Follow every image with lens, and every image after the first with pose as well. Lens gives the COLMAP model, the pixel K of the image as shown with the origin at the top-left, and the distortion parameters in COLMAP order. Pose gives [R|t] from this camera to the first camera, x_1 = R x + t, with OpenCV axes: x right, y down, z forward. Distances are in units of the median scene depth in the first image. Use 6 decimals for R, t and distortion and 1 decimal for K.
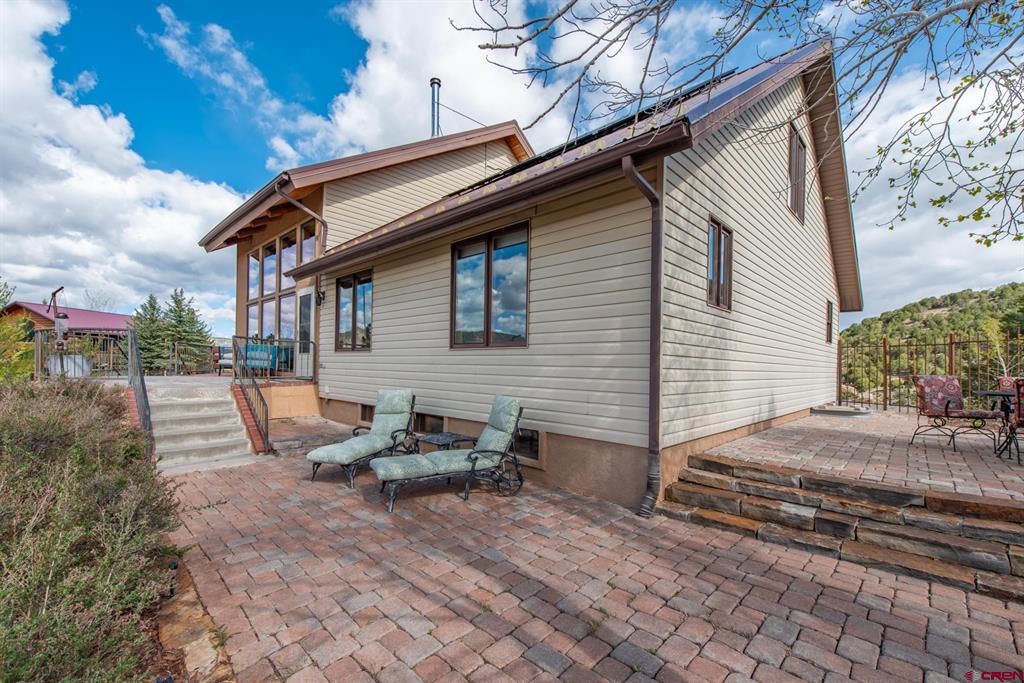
lens RADIAL K [[417.6, 0, 468.2], [0, 417.6, 357.8], [0, 0, 1]] dist [-0.000711, -0.000309]
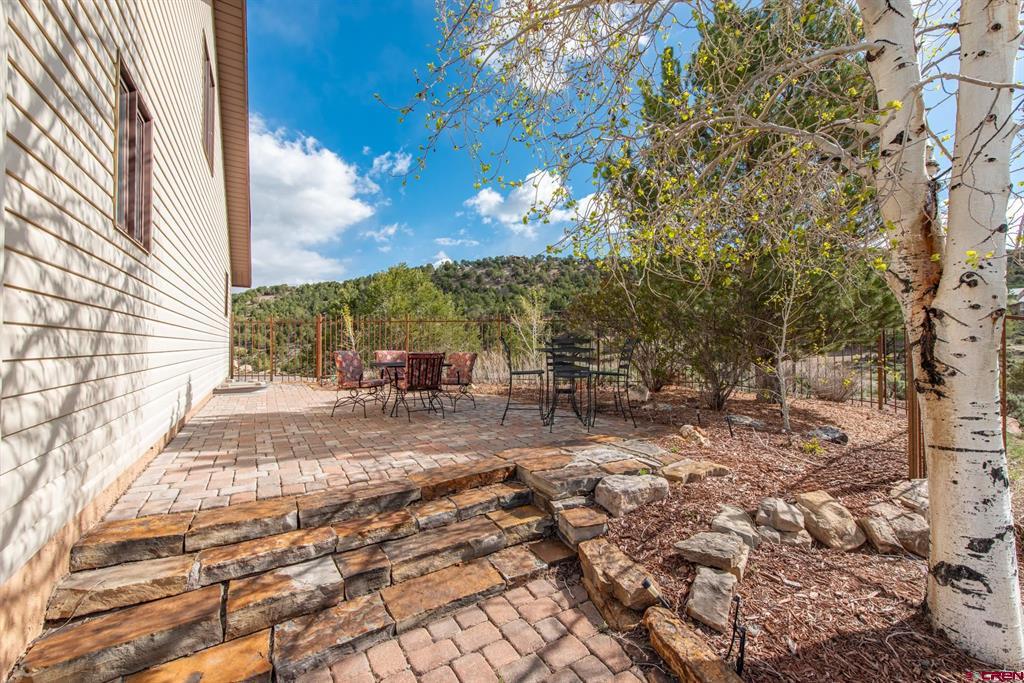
lens RADIAL K [[403.2, 0, 512.0], [0, 403.2, 341.5], [0, 0, 1]] dist [0.009937, -0.000308]
pose [[0.183021, -0.007785, 0.983078, 0.210057], [-0.018033, 0.999774, 0.011275, -0.002730], [-0.982944, -0.019792, 0.182839, 0.523356]]
